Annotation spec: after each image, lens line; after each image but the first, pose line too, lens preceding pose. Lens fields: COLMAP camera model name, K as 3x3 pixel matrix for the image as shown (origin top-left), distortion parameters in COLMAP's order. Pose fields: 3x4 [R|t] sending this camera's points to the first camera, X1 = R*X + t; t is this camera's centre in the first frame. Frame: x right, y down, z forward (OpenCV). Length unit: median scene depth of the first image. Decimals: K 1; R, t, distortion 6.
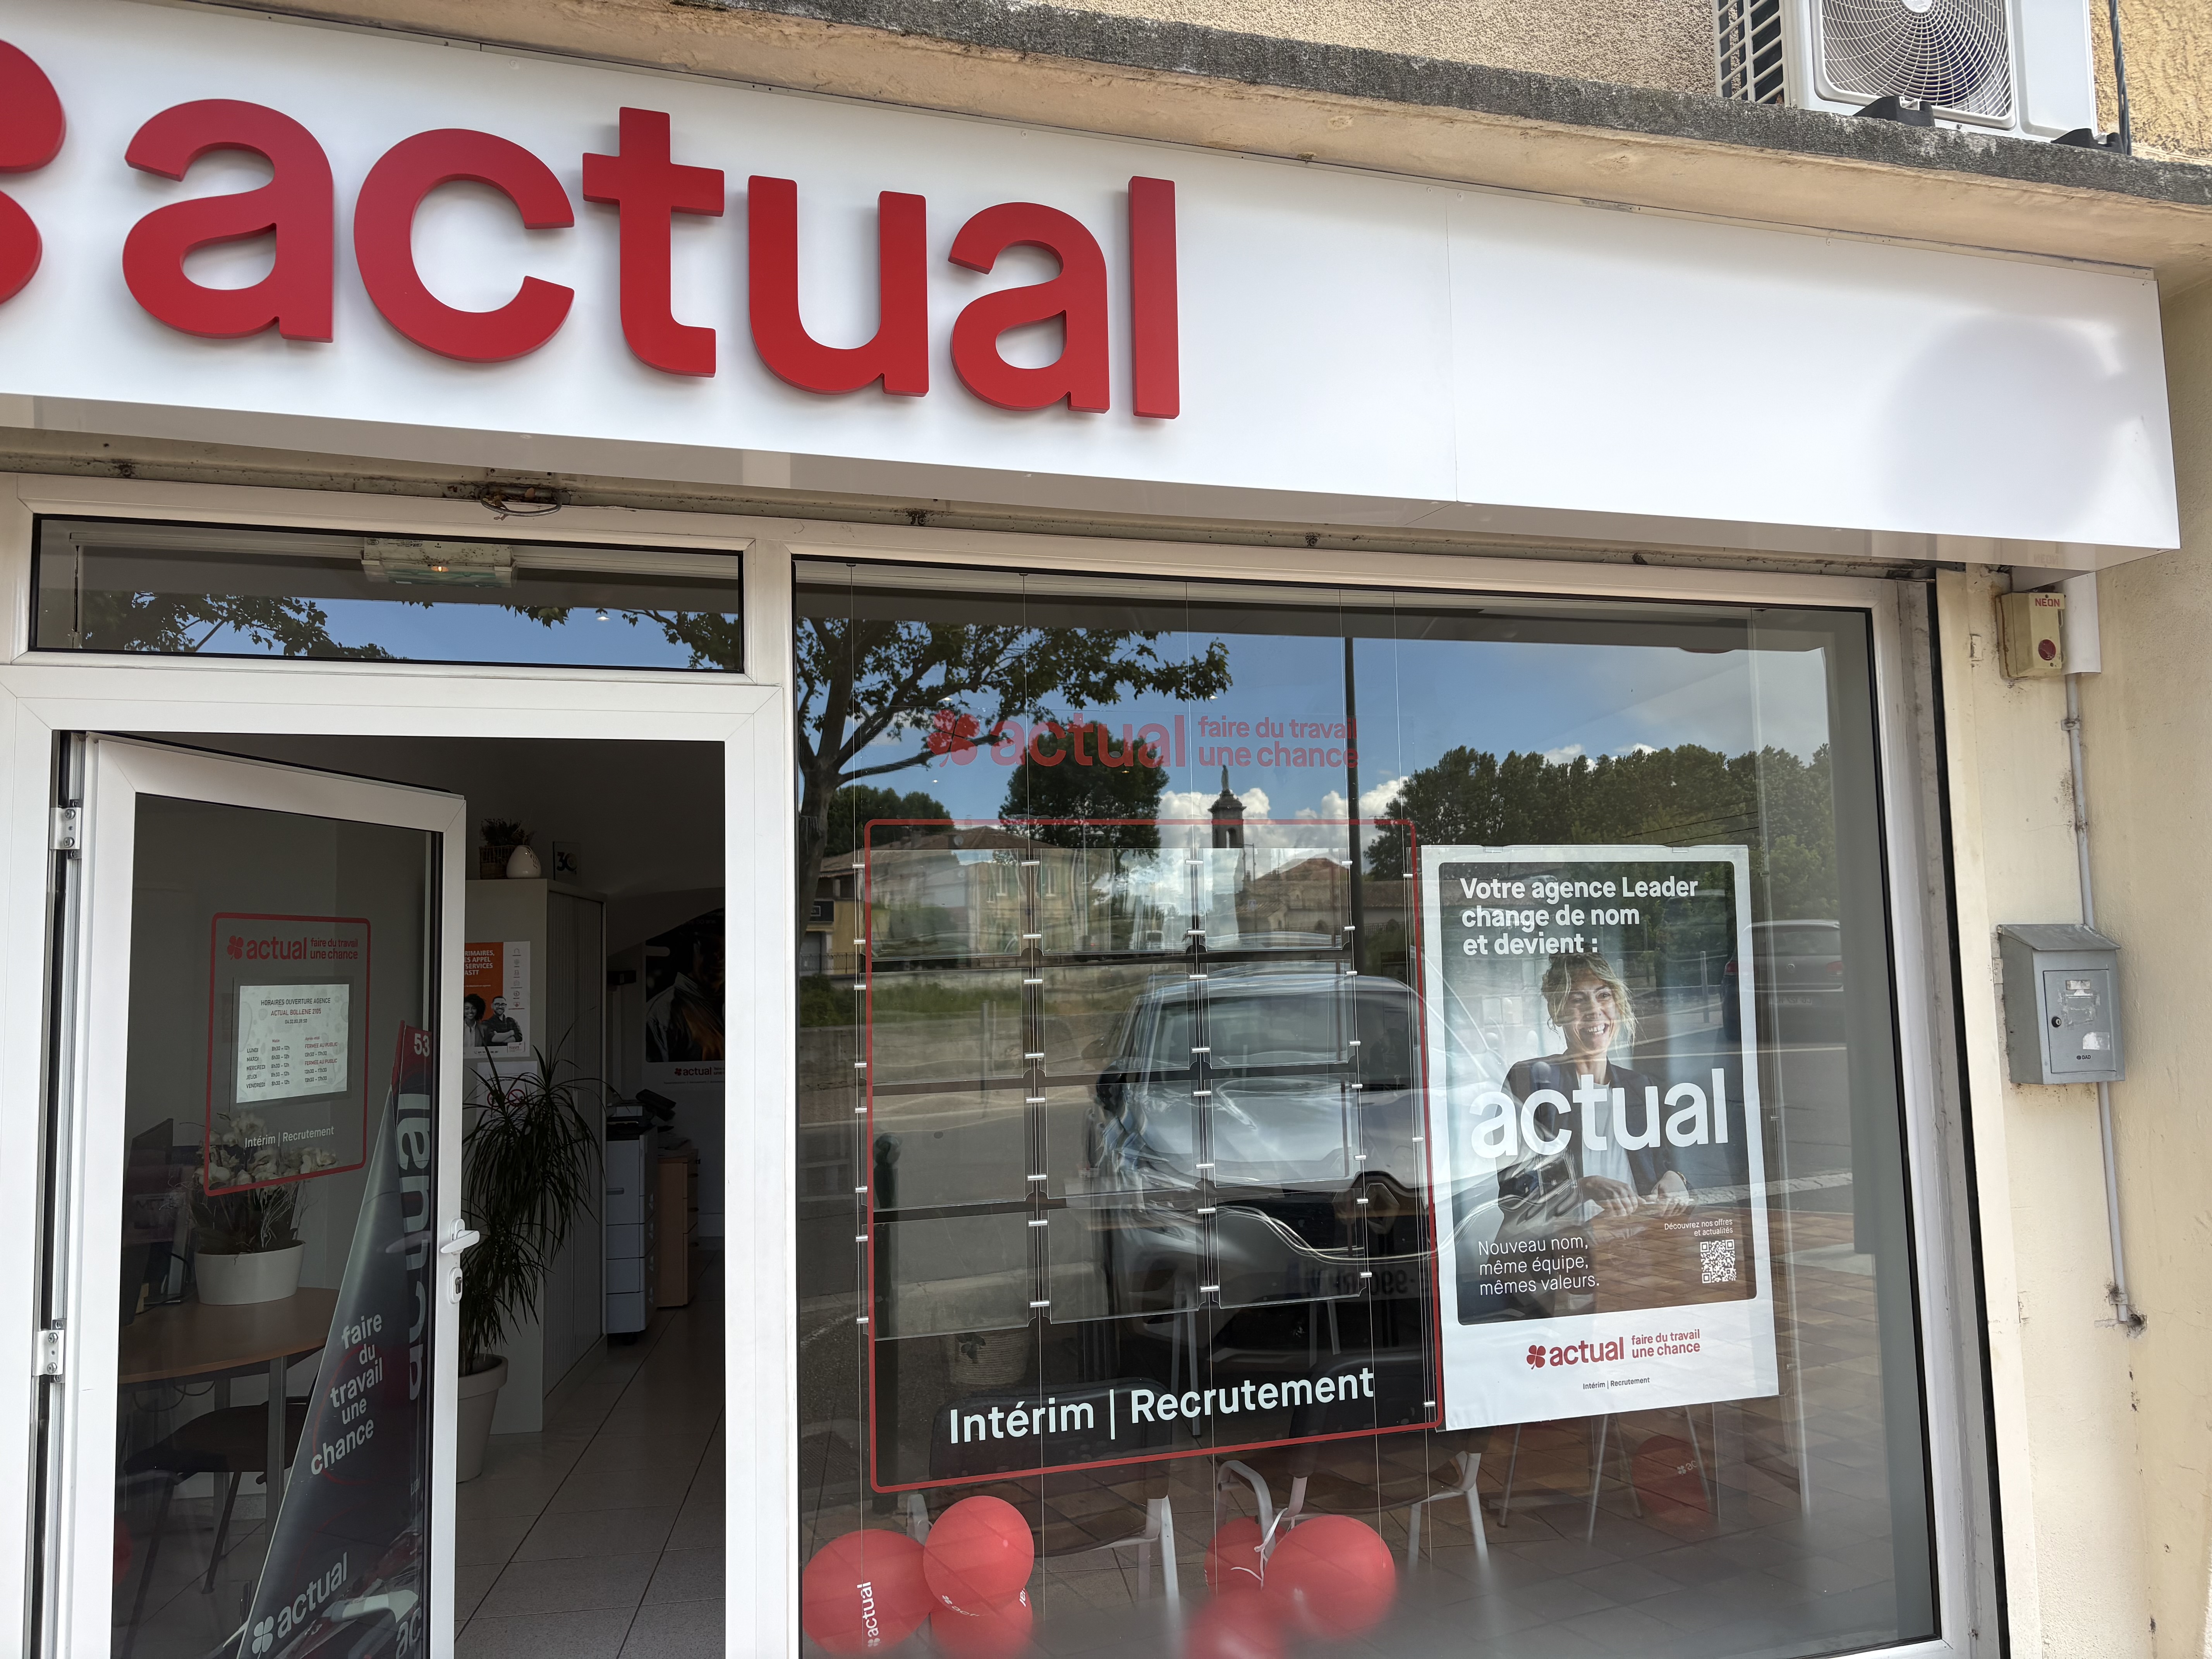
lens RADIAL K [[1532.9, 0, 1106.8], [0, 1532.9, 821.8], [0, 0, 1]] dist [0.025303, -0.031631]
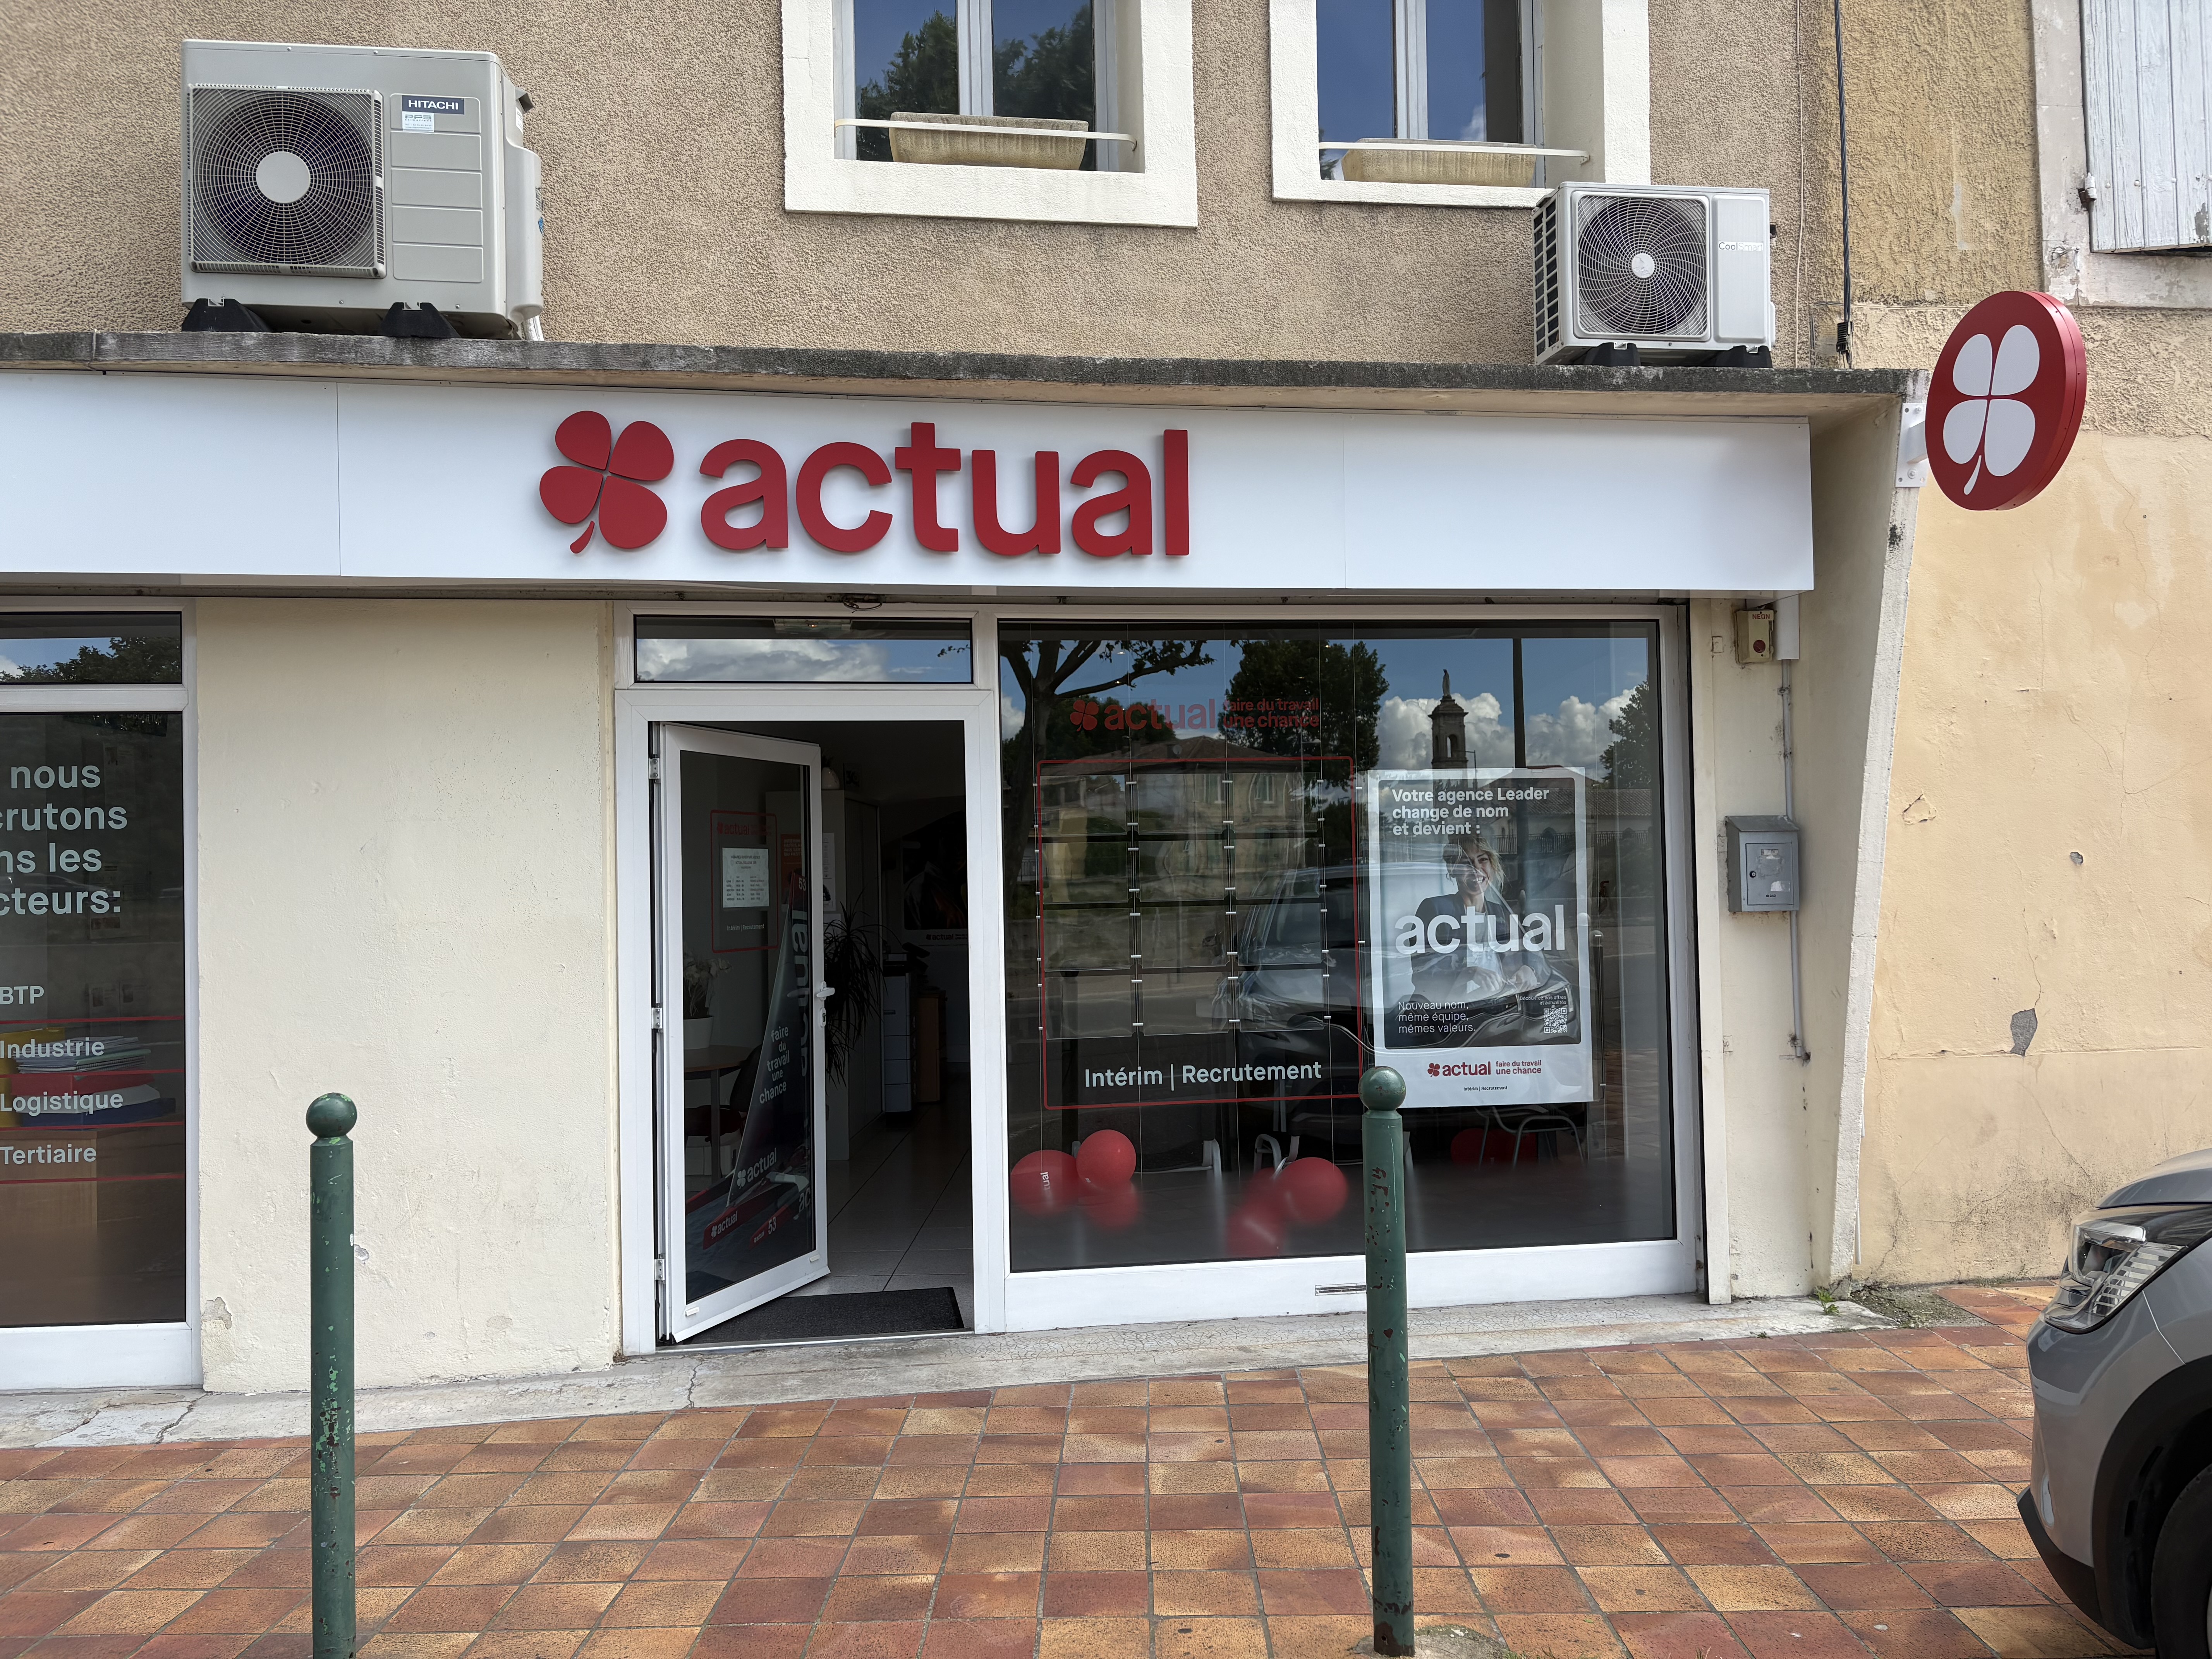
lens RADIAL K [[1532.9, 0, 1106.8], [0, 1532.9, 821.8], [0, 0, 1]] dist [0.025303, -0.031631]
pose [[0.989441, -0.001706, -0.144924, 0.169780], [0.010408, 0.998186, 0.059307, -0.031385], [0.144560, -0.060189, 0.987664, -0.723658]]
